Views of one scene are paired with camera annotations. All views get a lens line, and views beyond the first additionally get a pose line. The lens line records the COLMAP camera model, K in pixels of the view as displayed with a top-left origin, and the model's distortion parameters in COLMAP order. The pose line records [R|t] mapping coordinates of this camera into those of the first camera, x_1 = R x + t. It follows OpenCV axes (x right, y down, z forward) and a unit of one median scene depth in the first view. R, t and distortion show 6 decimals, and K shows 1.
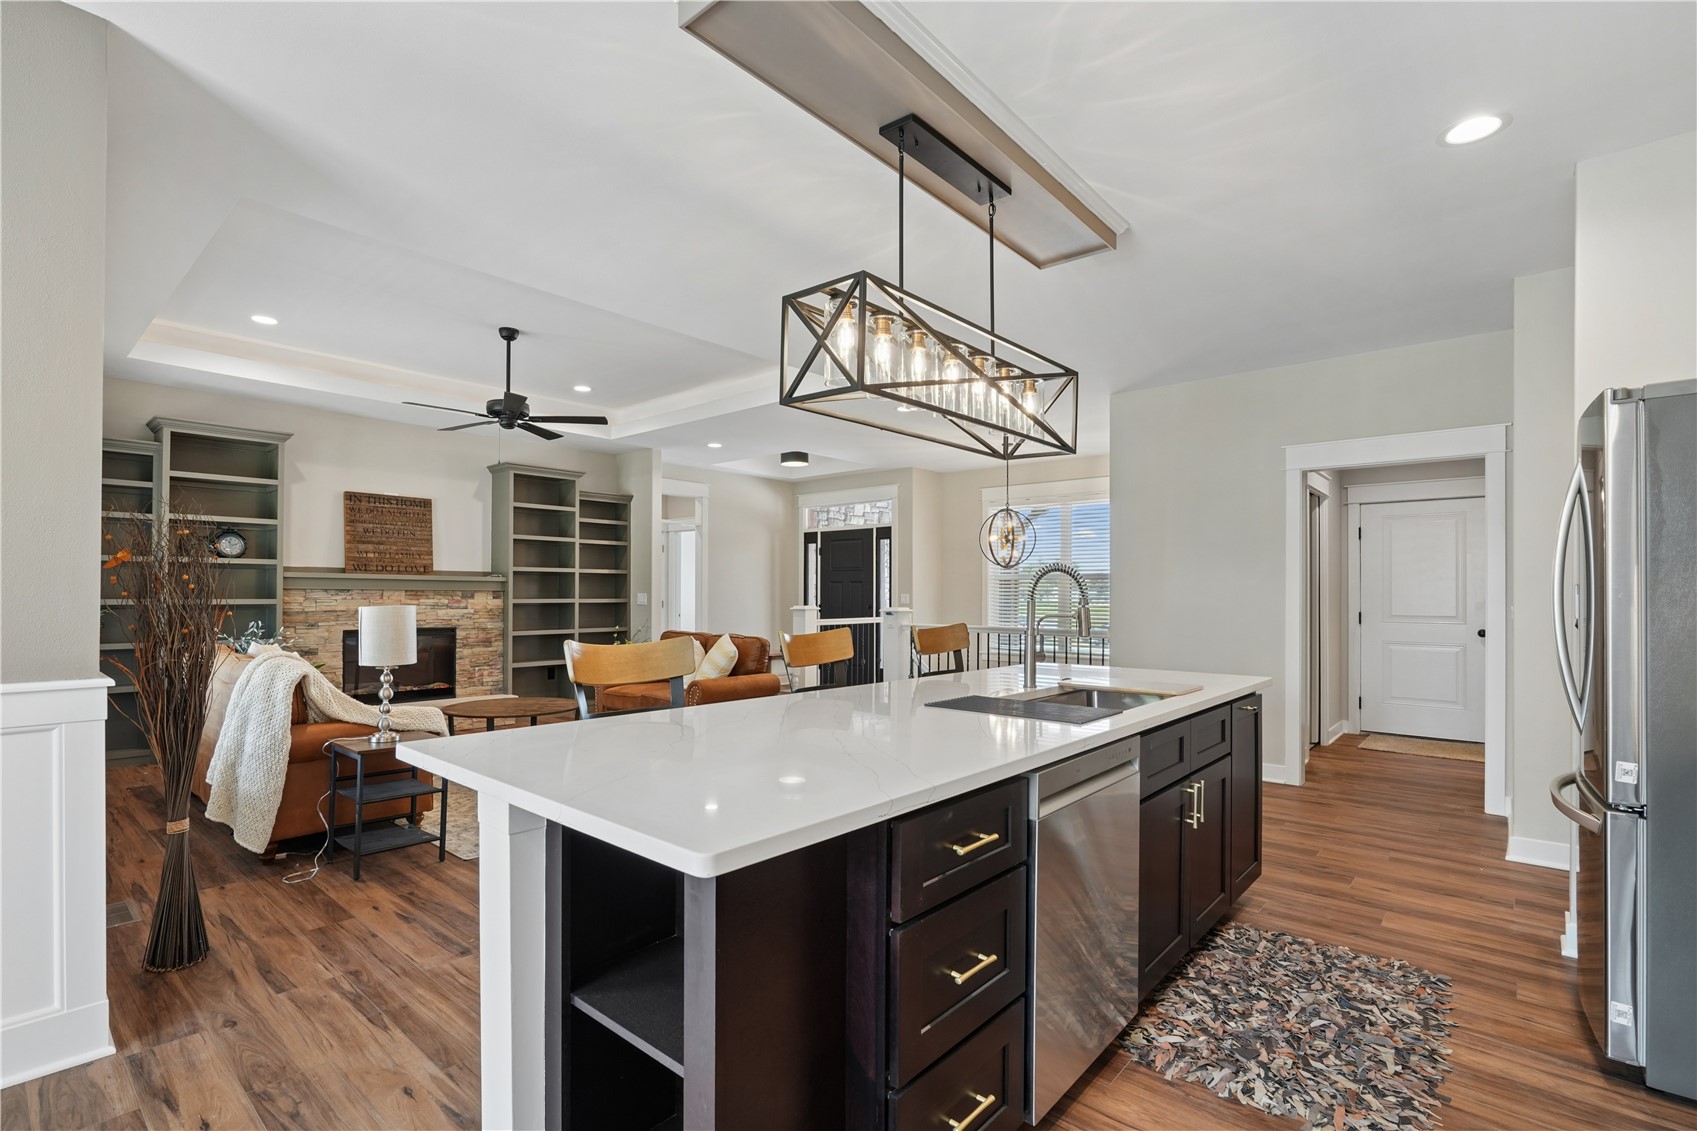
lens RADIAL K [[787.4, 0, 847.2], [0, 787.4, 581.6], [0, 0, 1]] dist [-0.014347, 0.000250]
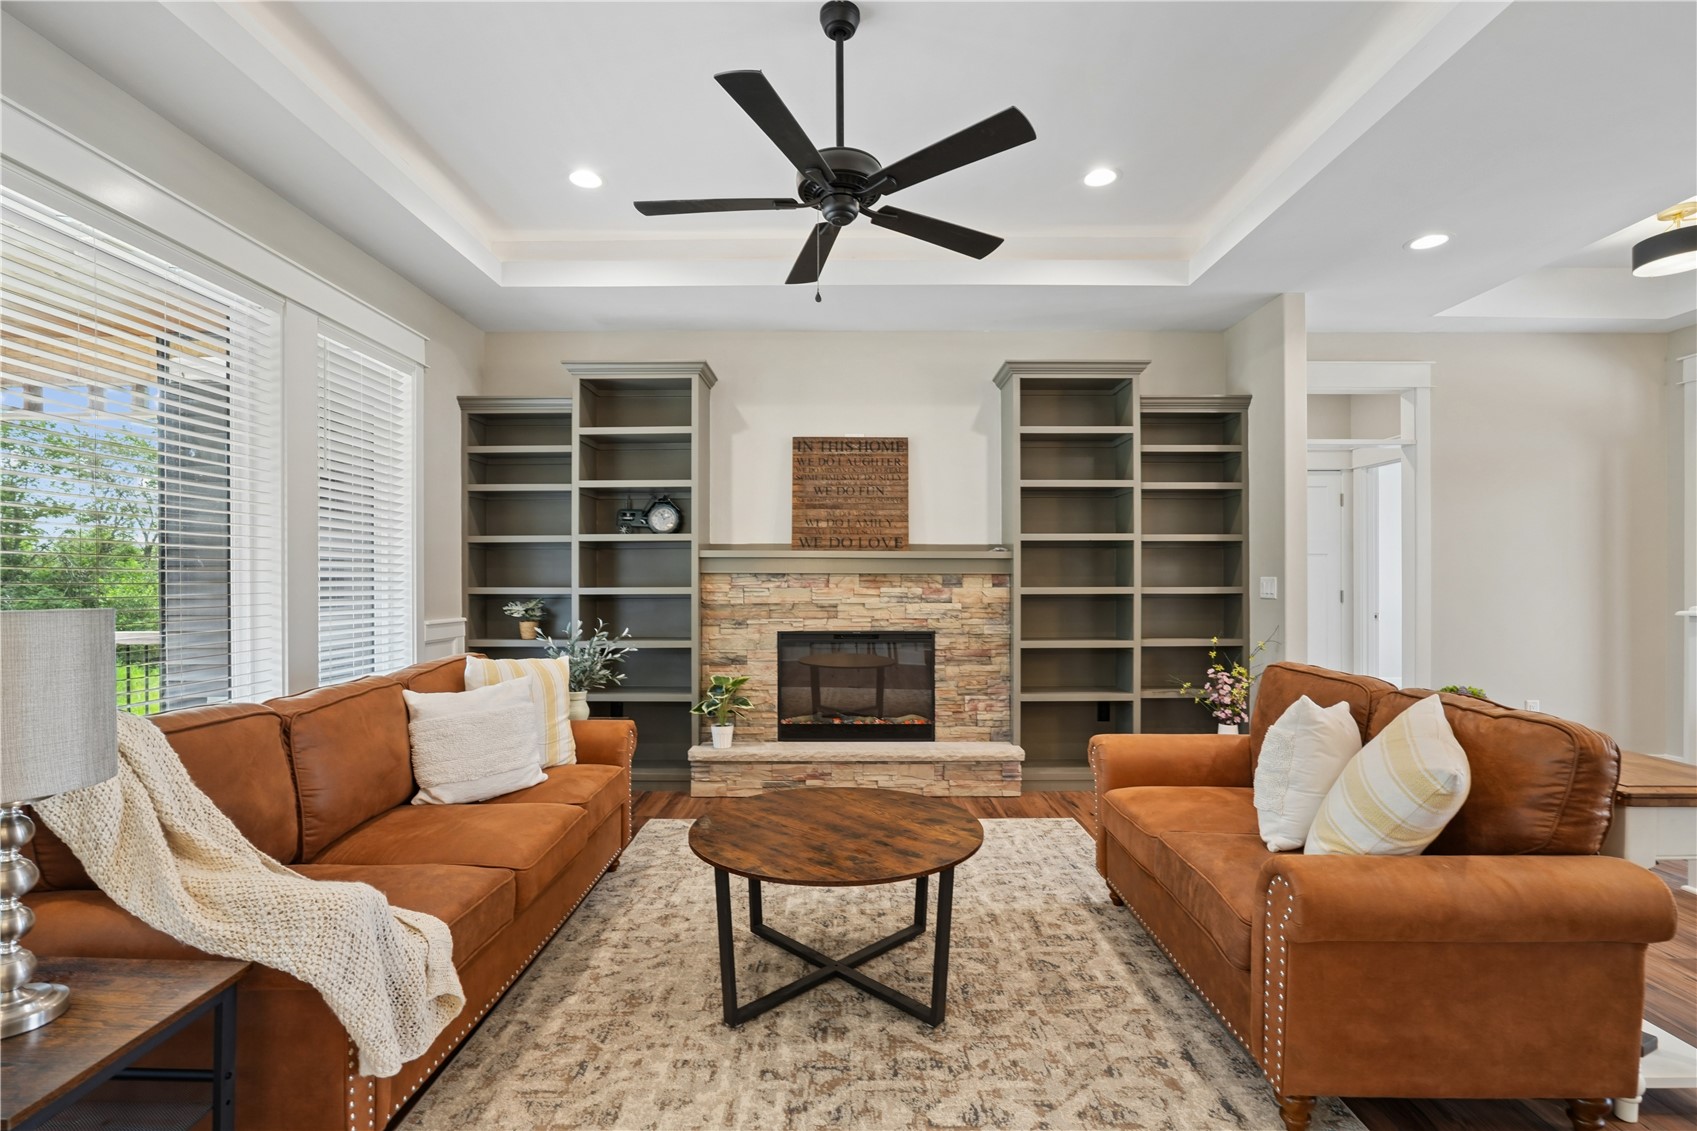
lens RADIAL K [[784.1, 0, 850.4], [0, 784.1, 582.3], [0, 0, 1]] dist [-0.030017, 0.015961]
pose [[0.653534, -0.003240, -0.756890, -0.059208], [0.016266, 0.999820, 0.009765, 0.010789], [0.756722, -0.018694, 0.653469, 0.531313]]
